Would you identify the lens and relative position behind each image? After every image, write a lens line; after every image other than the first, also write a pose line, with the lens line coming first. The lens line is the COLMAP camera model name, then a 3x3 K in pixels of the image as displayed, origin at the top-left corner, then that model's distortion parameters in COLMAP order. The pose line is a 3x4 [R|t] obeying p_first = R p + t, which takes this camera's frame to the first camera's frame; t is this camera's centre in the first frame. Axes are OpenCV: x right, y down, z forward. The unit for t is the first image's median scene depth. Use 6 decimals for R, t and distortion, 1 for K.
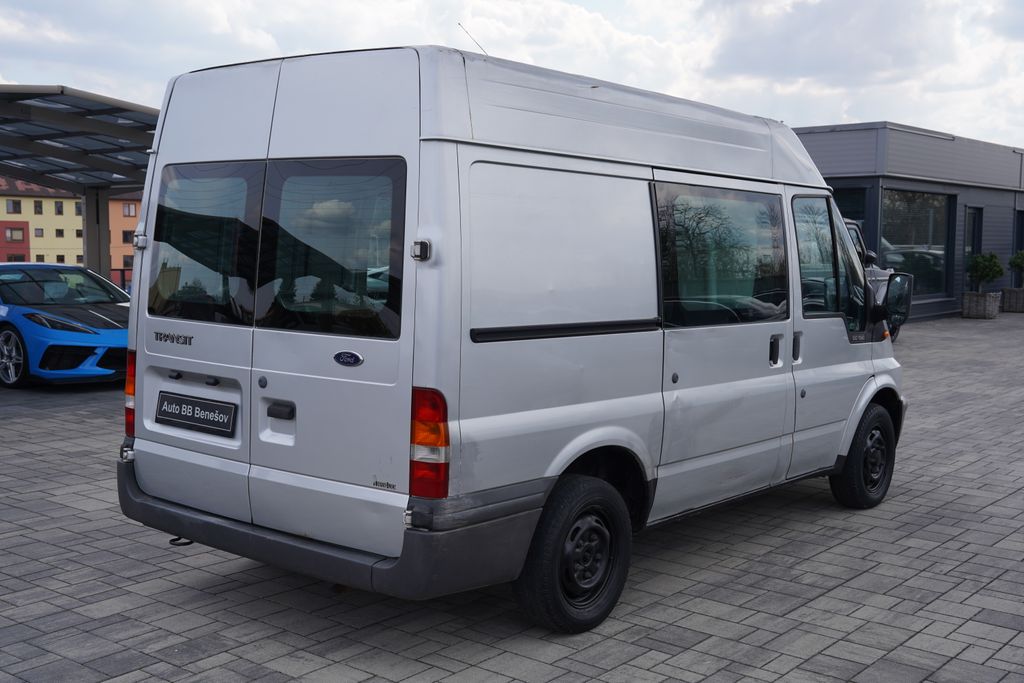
lens RADIAL K [[1120.9, 0, 507.7], [0, 1120.9, 344.0], [0, 0, 1]] dist [0.123951, 0.000000]
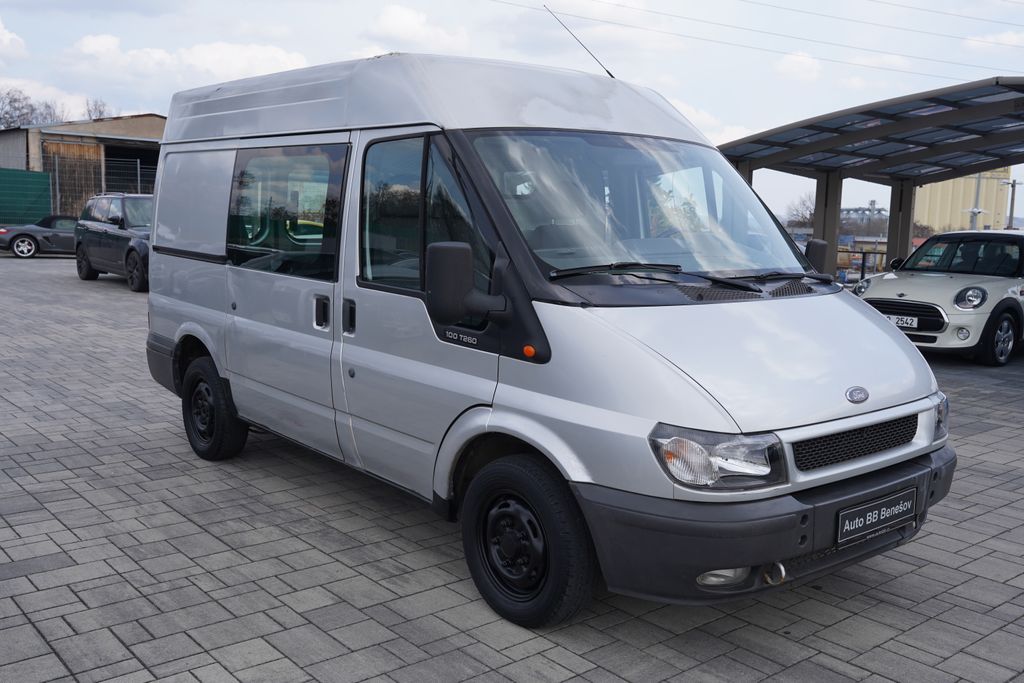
lens RADIAL K [[962.7, 0, 514.5], [0, 962.7, 343.4], [0, 0, 1]] dist [0.029968, 0.000000]
pose [[-0.189894, 0.112959, -0.975285, 1.177388], [-0.115944, 0.983828, 0.136523, -0.115026], [0.974935, 0.139003, -0.173726, 1.541400]]
